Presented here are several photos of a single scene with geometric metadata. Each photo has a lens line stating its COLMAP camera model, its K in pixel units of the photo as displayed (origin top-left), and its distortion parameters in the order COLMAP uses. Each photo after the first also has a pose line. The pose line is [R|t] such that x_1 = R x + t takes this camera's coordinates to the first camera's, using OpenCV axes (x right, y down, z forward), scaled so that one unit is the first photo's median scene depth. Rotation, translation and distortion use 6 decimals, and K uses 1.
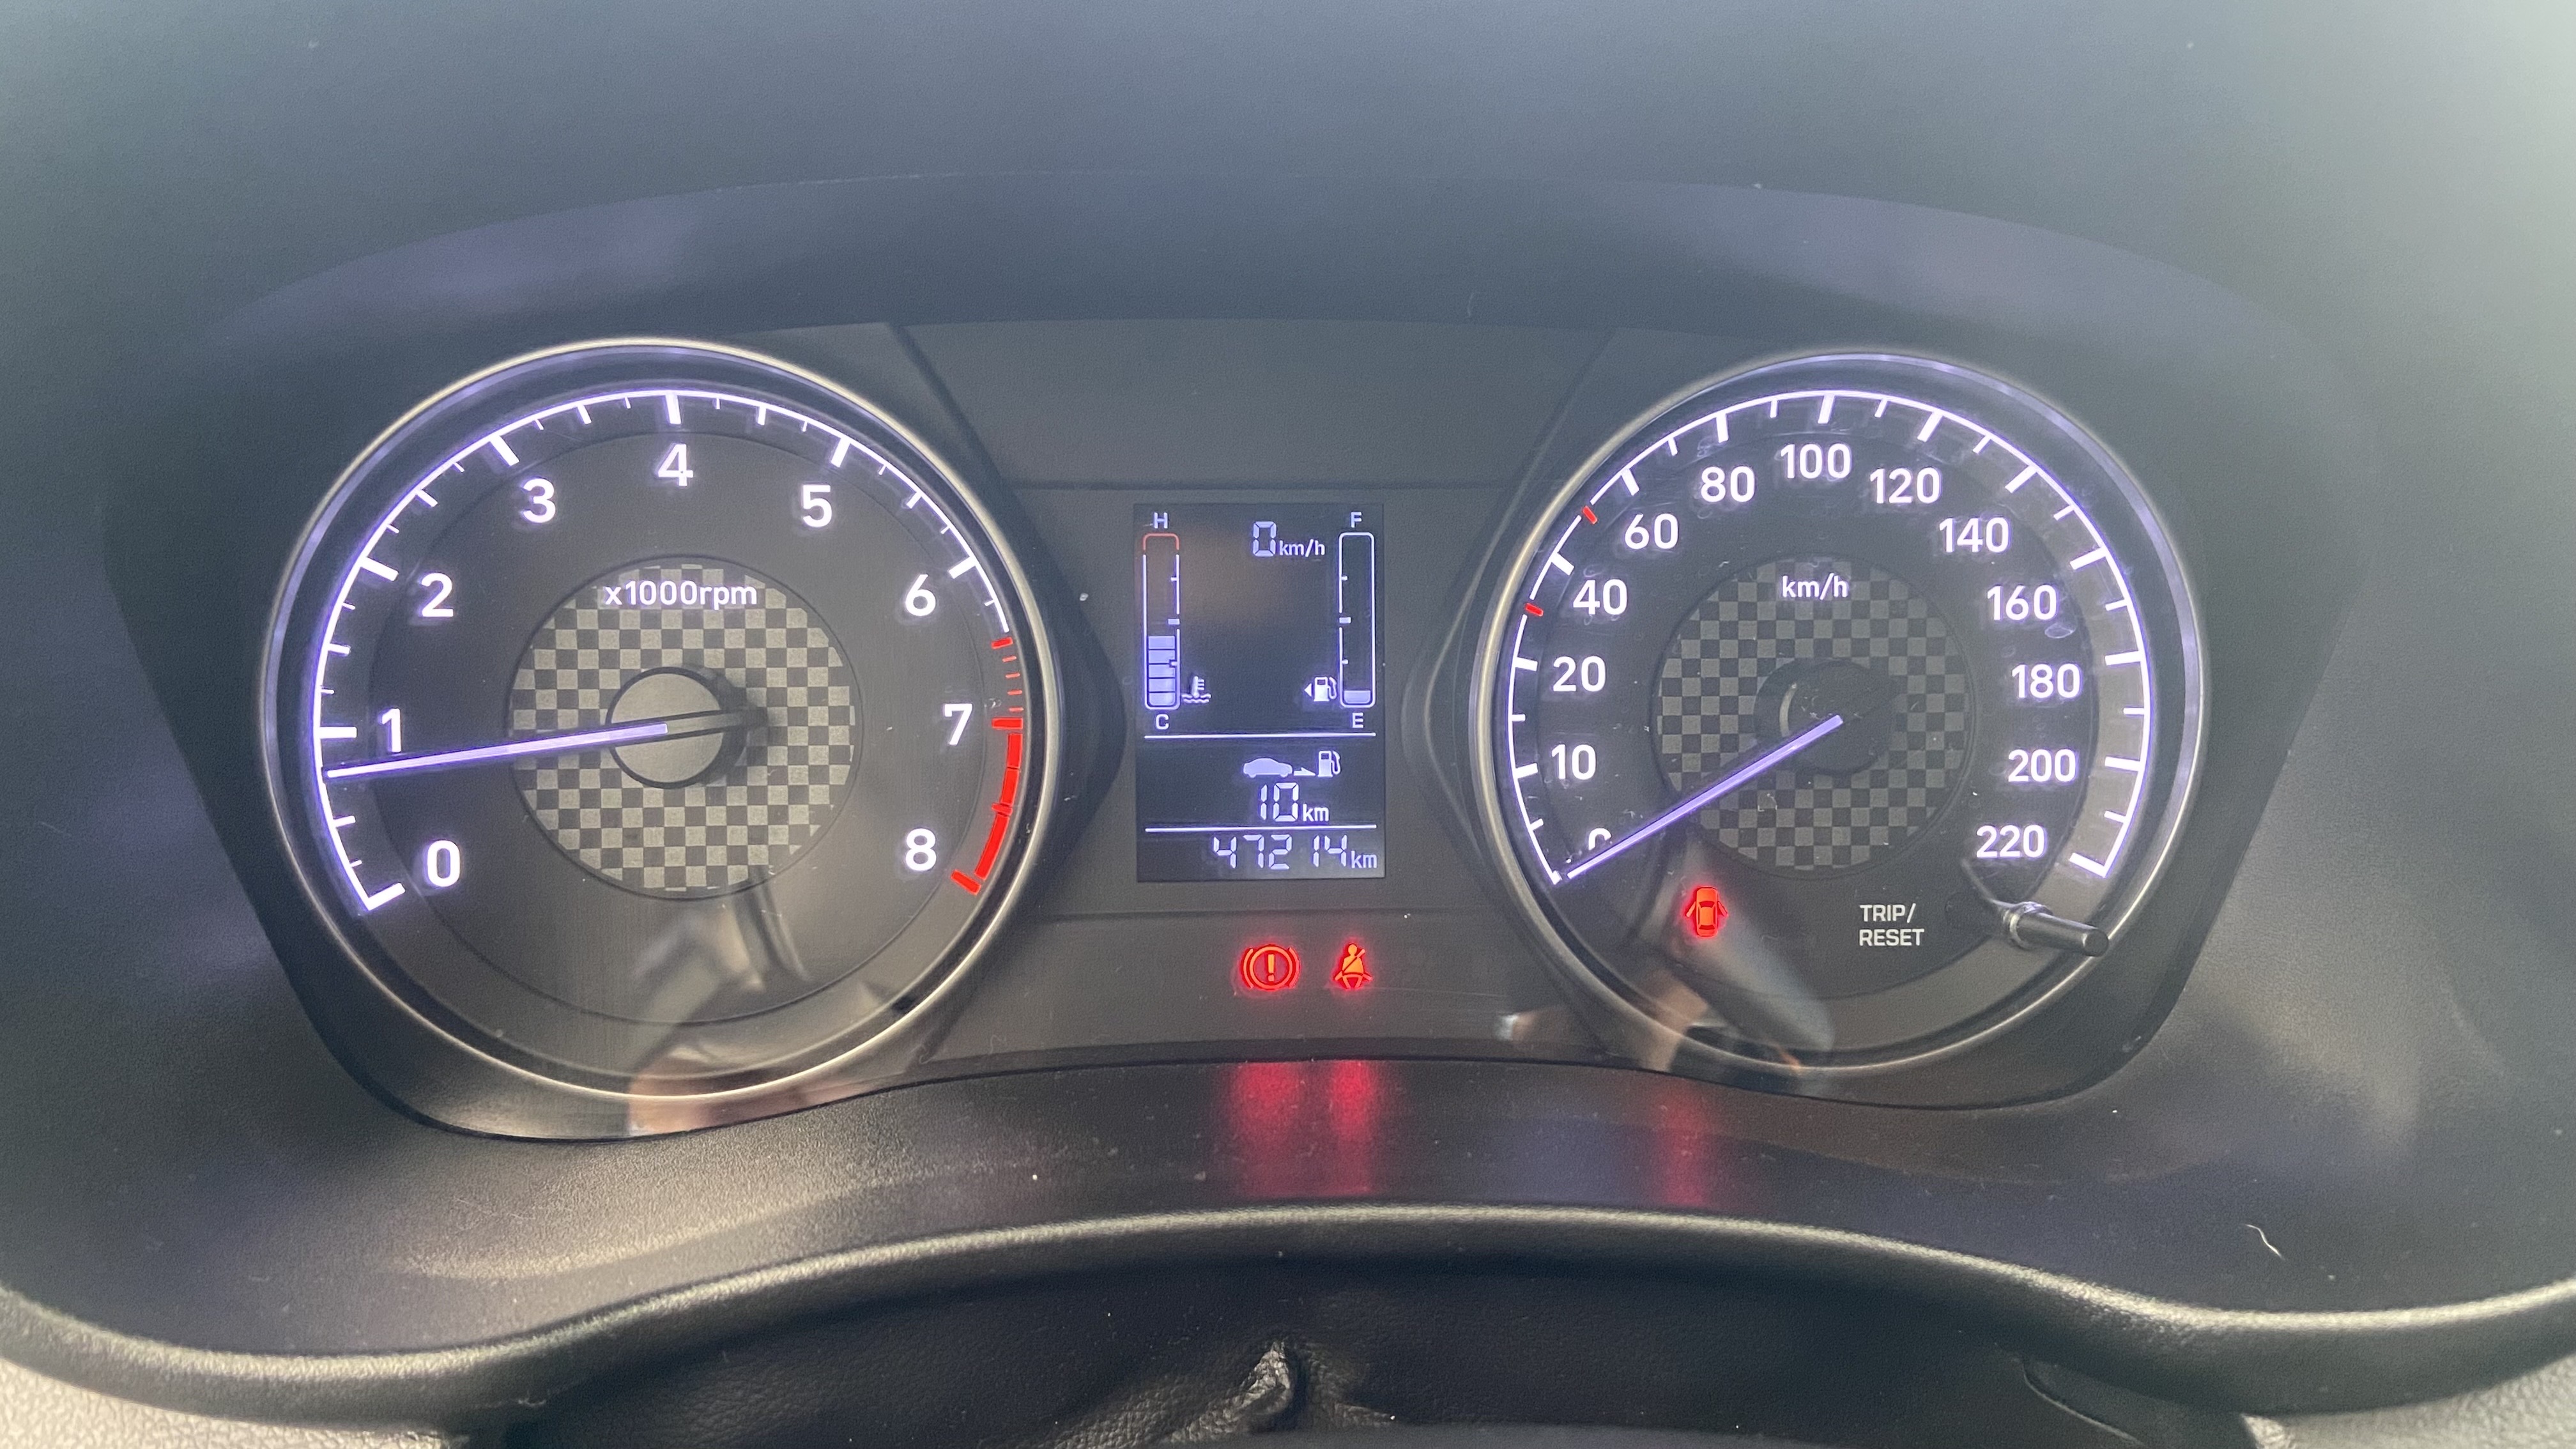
lens RADIAL K [[1947.3, 0, 1286.0], [0, 1947.3, 714.1], [0, 0, 1]] dist [0.077248, -0.000258]
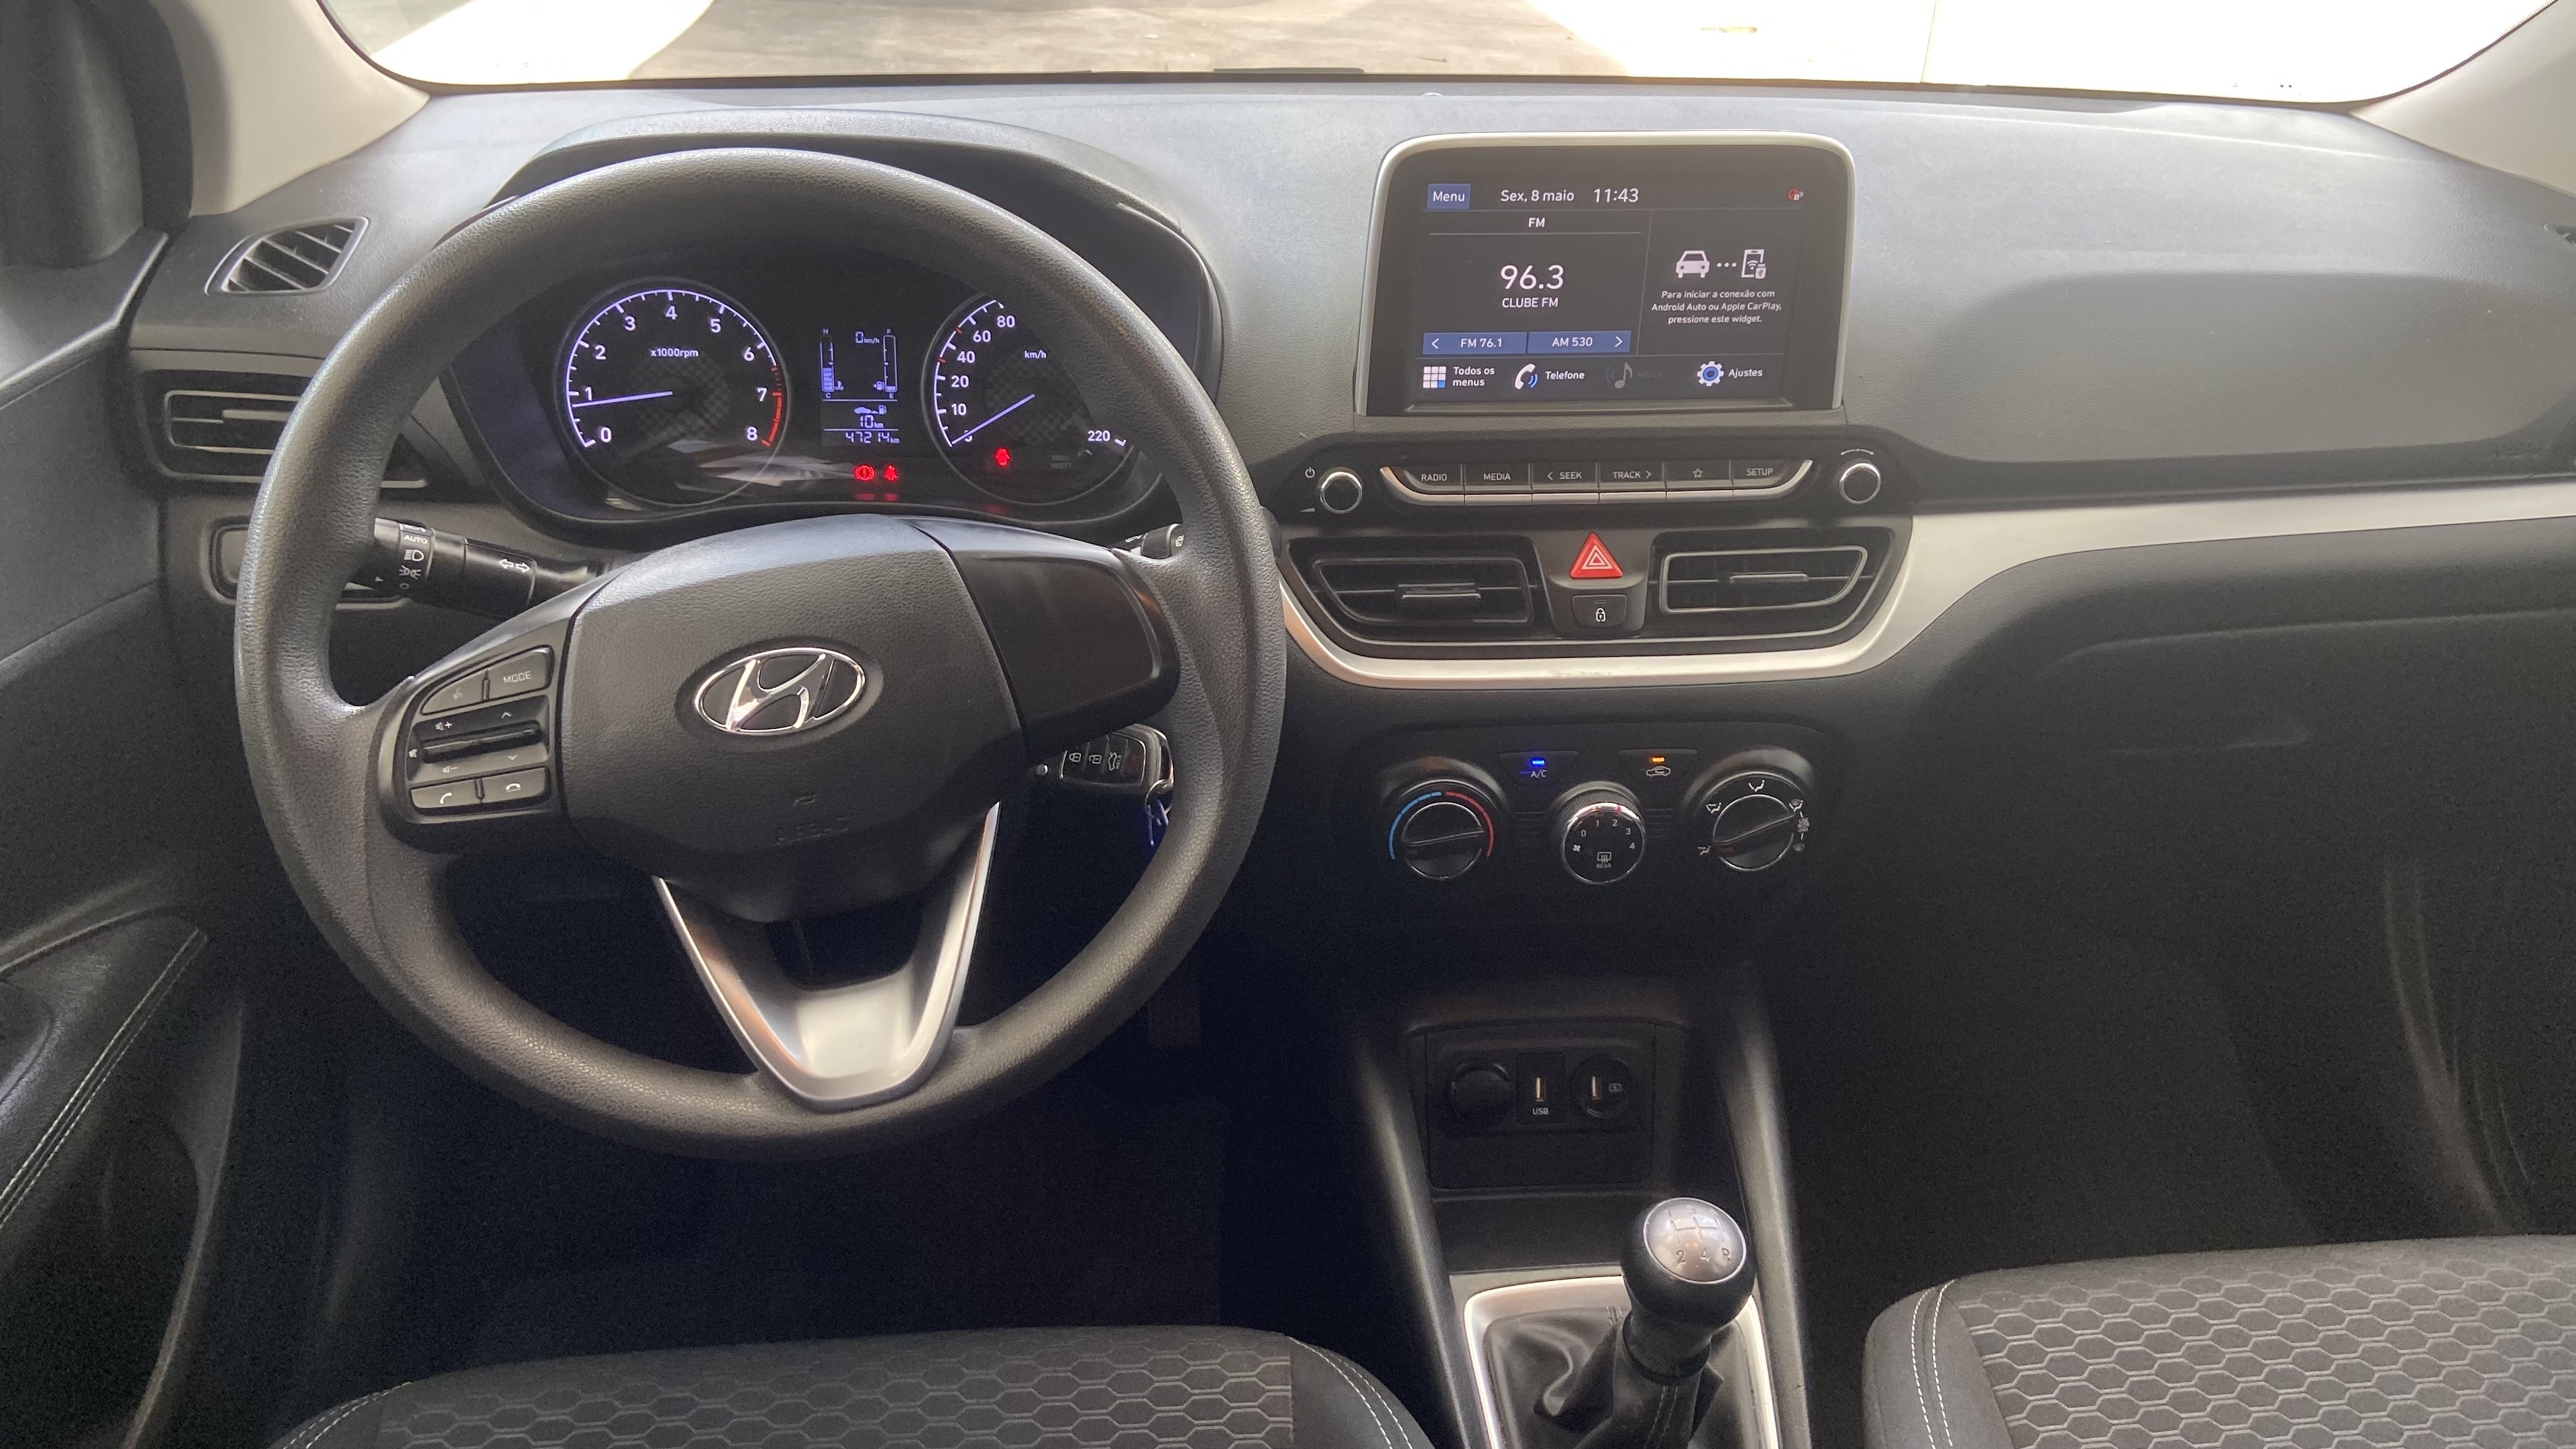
lens RADIAL K [[1947.3, 0, 1292.7], [0, 1947.3, 732.8], [0, 0, 1]] dist [0.077248, -0.000258]
pose [[0.998304, -0.006876, 0.057806, 0.517718], [0.000065, 0.993131, 0.117006, 0.181035], [-0.058214, -0.116804, 0.991447, -2.342419]]
